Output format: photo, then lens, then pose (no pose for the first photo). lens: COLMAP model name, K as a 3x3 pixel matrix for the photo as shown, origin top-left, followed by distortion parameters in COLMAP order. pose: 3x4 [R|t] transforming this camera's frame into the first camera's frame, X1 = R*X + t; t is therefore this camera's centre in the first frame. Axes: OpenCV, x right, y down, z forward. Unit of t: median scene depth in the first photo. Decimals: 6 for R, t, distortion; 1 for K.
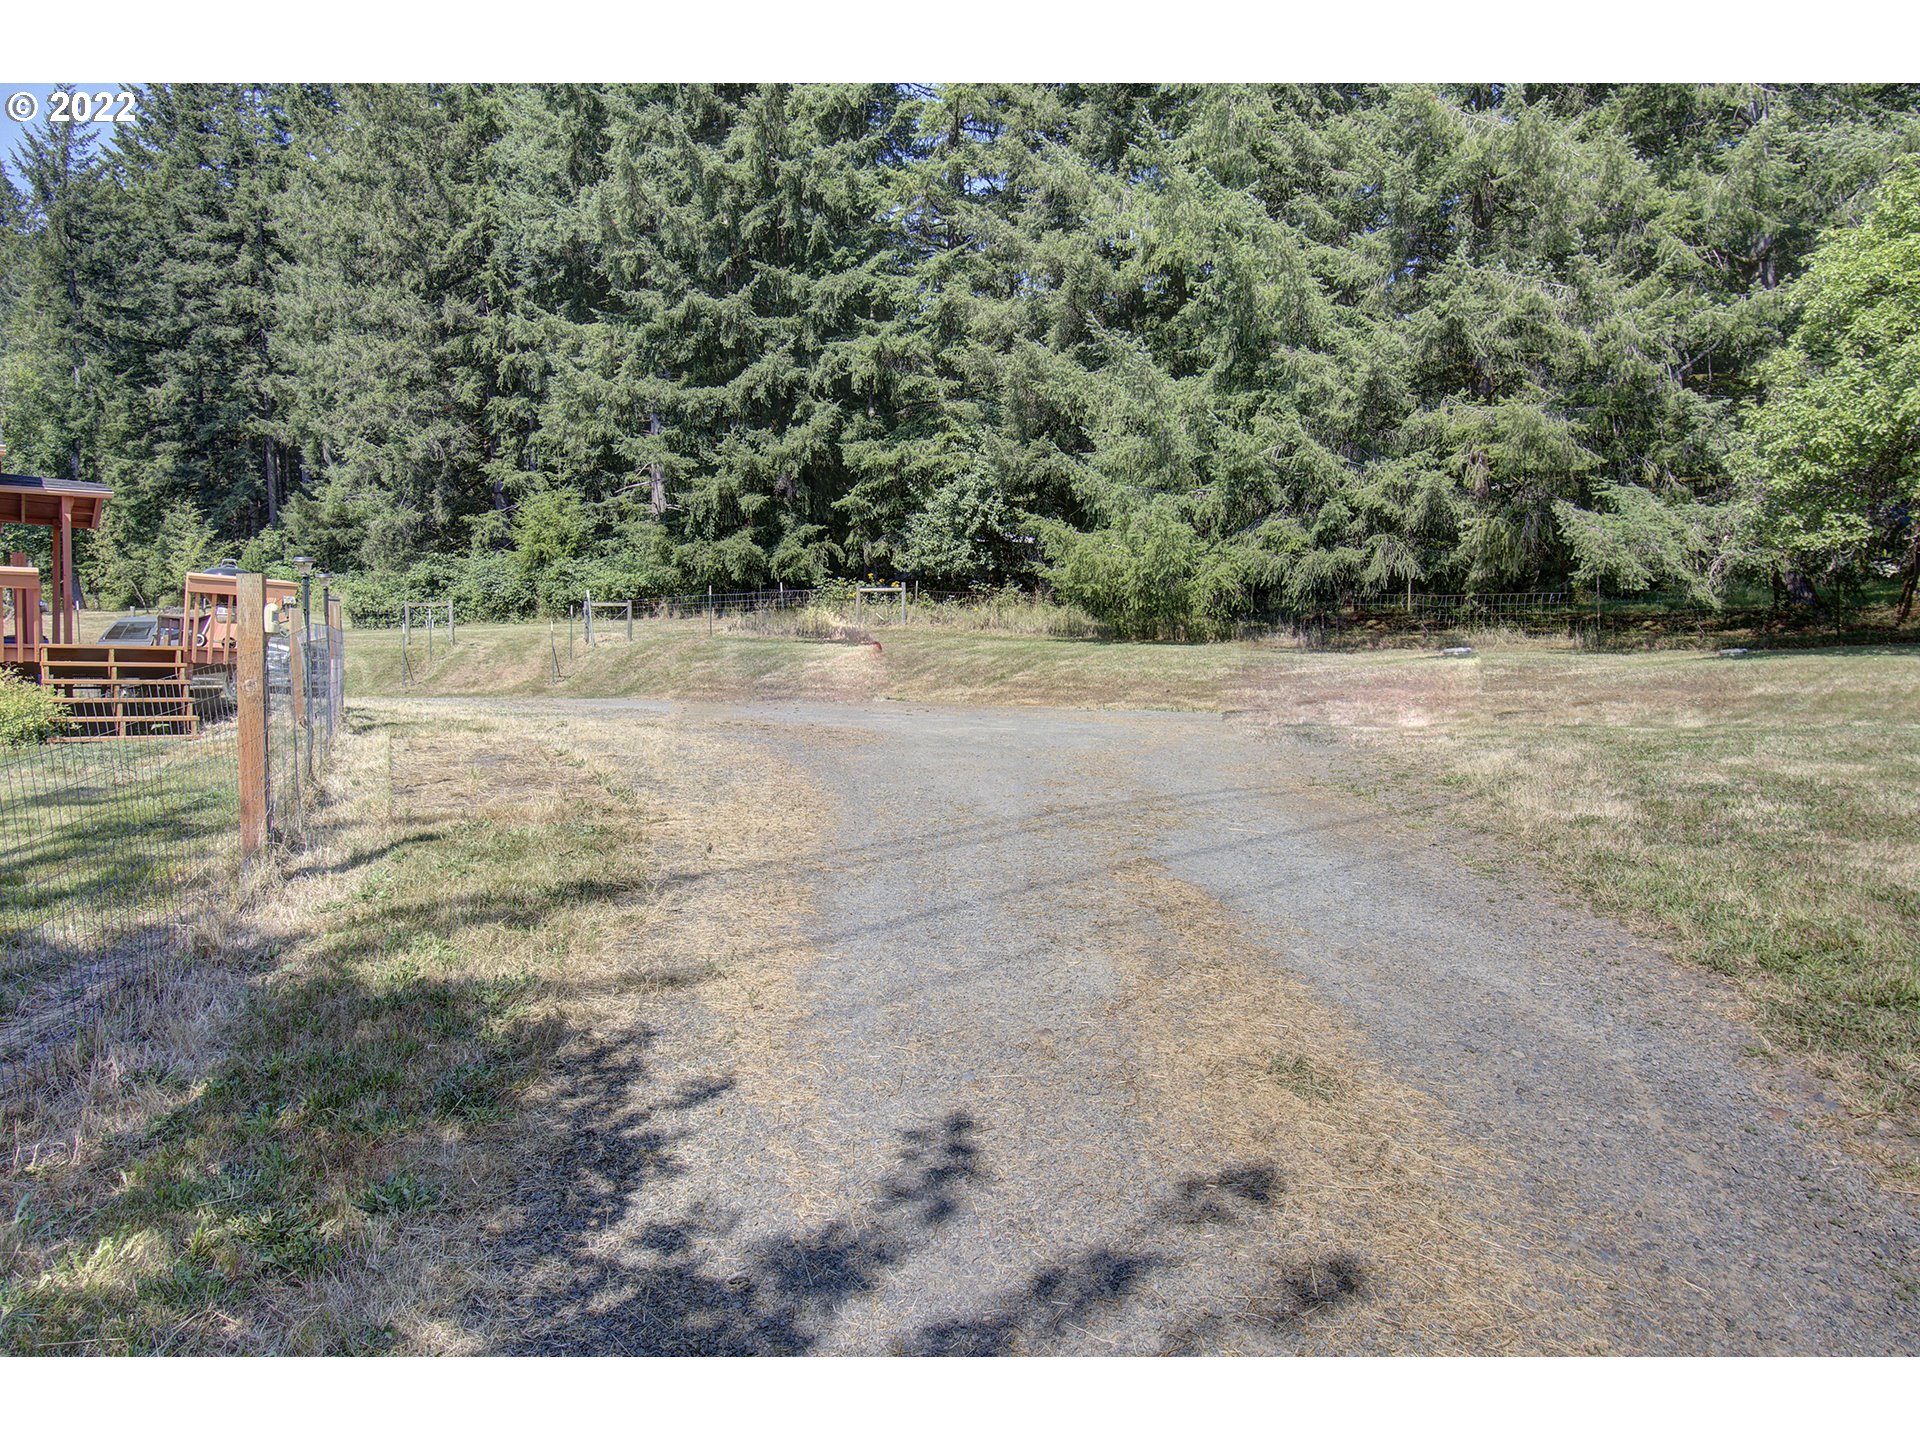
lens RADIAL K [[1260.0, 0, 945.4], [0, 1260.0, 735.7], [0, 0, 1]] dist [-0.009426, 0.006139]
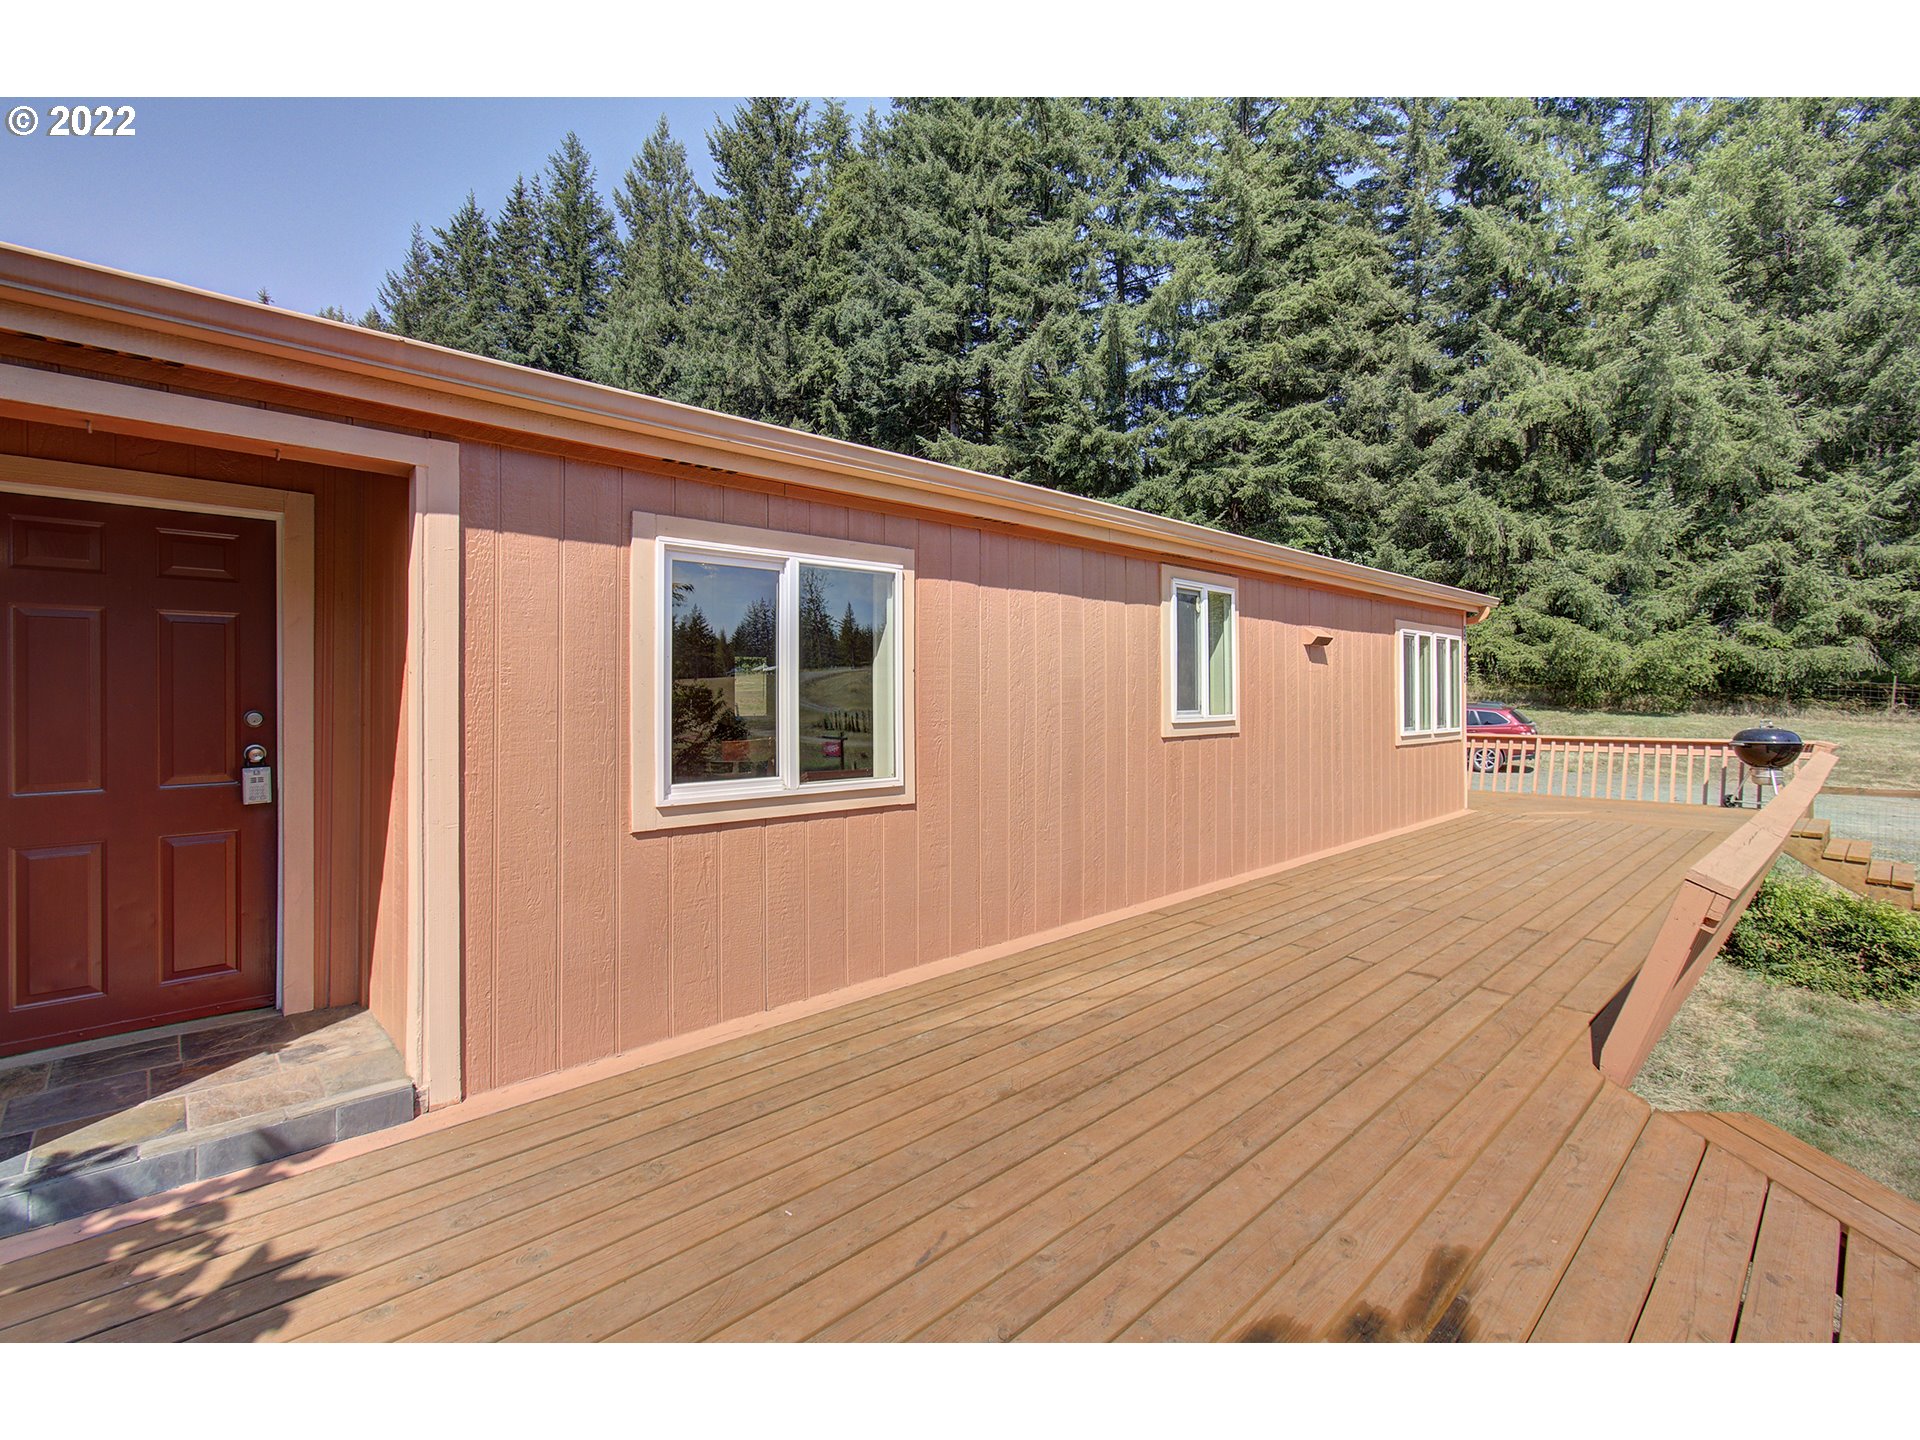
lens RADIAL K [[843.3, 0, 968.0], [0, 843.3, 697.1], [0, 0, 1]] dist [0.003011, 0.003783]
pose [[0.994539, 0.003750, 0.104295, -0.309514], [-0.001379, 0.999739, -0.022791, -0.036145], [-0.104353, 0.022523, 0.994285, 0.103712]]
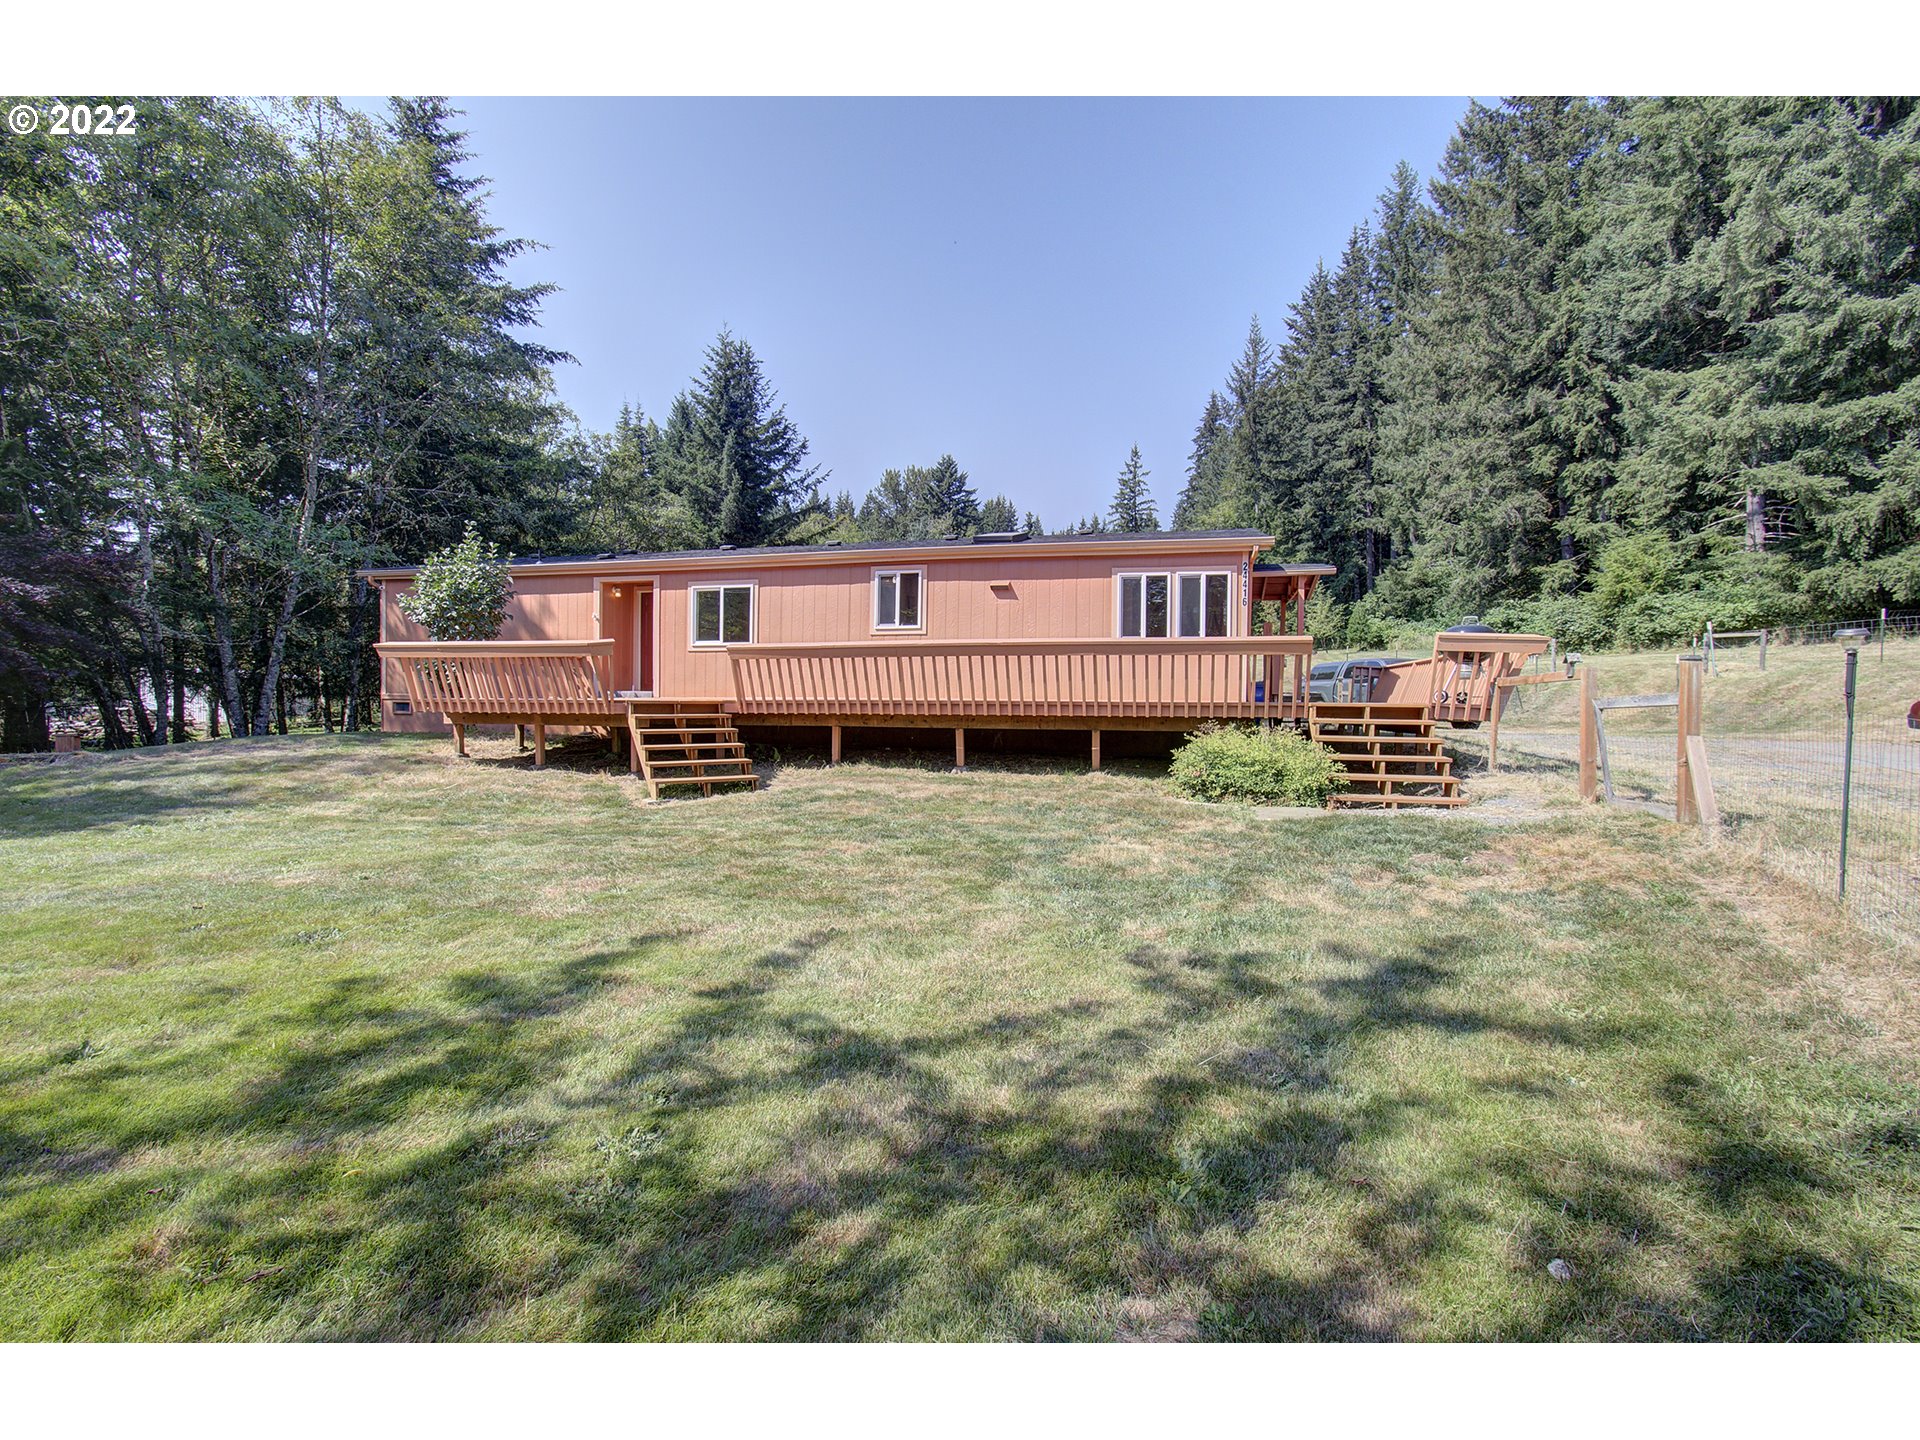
lens RADIAL K [[856.3, 0, 984.1], [0, 856.3, 723.4], [0, 0, 1]] dist [0.001555, -0.000547]
pose [[0.627794, 0.026903, -0.777914, -0.072118], [-0.034207, 0.999391, 0.006956, -0.011804], [0.777627, 0.022243, 0.628332, 0.068275]]
